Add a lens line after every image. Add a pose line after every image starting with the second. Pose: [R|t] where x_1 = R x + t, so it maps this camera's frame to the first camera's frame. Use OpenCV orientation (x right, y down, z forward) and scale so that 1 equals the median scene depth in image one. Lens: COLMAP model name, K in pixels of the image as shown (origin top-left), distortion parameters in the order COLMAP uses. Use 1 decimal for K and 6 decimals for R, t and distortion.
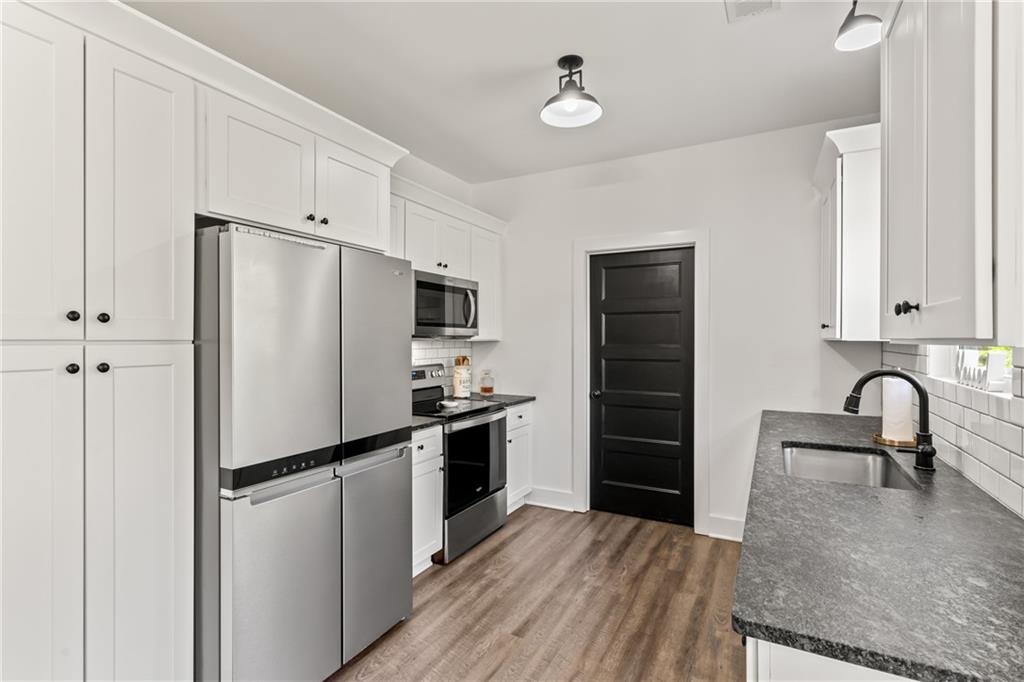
lens RADIAL K [[497.0, 0, 510.7], [0, 497.0, 340.5], [0, 0, 1]] dist [0.002248, 0.000864]
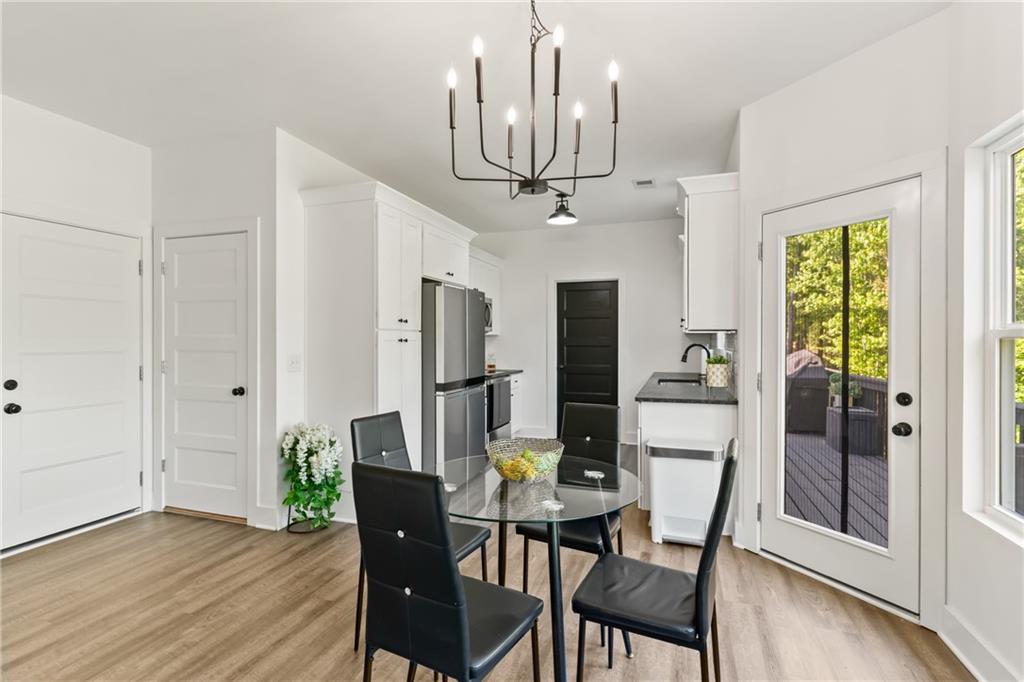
lens RADIAL K [[497.0, 0, 519.0], [0, 497.0, 345.7], [0, 0, 1]] dist [0.002248, 0.000864]
pose [[0.984605, -0.003139, 0.174765, -0.255502], [0.001758, 0.999966, 0.008060, 0.023042], [-0.174784, -0.007629, 0.984577, -0.605999]]
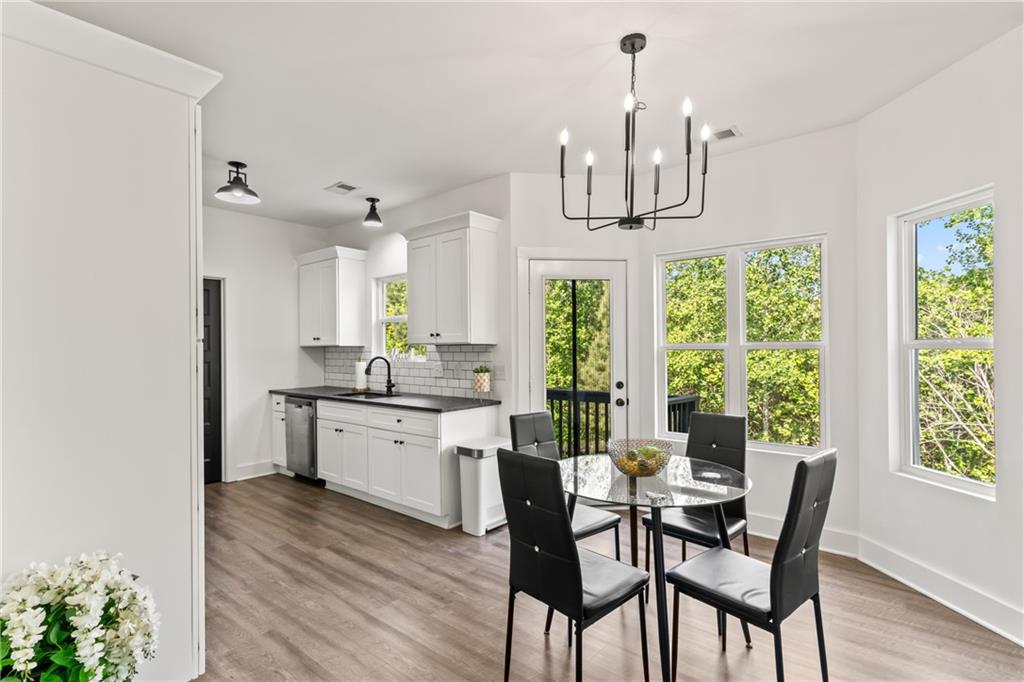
lens RADIAL K [[497.0, 0, 522.0], [0, 497.0, 349.2], [0, 0, 1]] dist [0.002248, 0.000864]
pose [[0.185115, 0.002224, 0.982714, -0.770448], [0.012191, 0.999915, -0.004560, 0.018664], [-0.982641, 0.012824, 0.185072, -0.088788]]
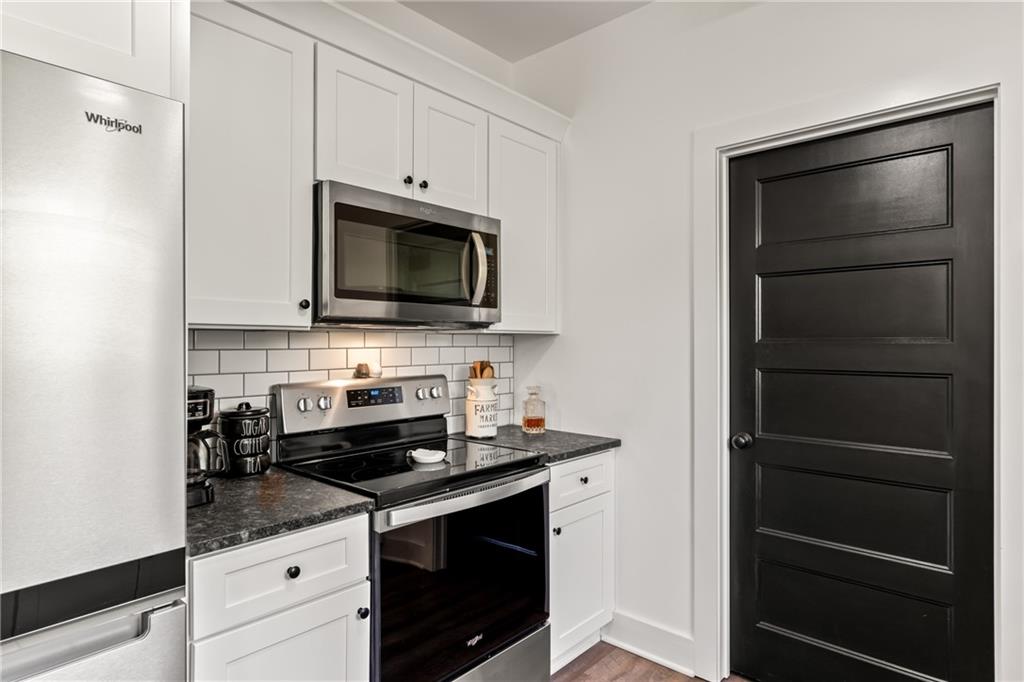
lens RADIAL K [[571.9, 0, 510.8], [0, 571.9, 340.8], [0, 0, 1]] dist [-0.000329, 0.003892]
pose [[0.970803, -0.001264, -0.239873, 0.086729], [0.000076, 0.999988, -0.004965, 0.012374], [0.239876, 0.004802, 0.970792, 0.405391]]
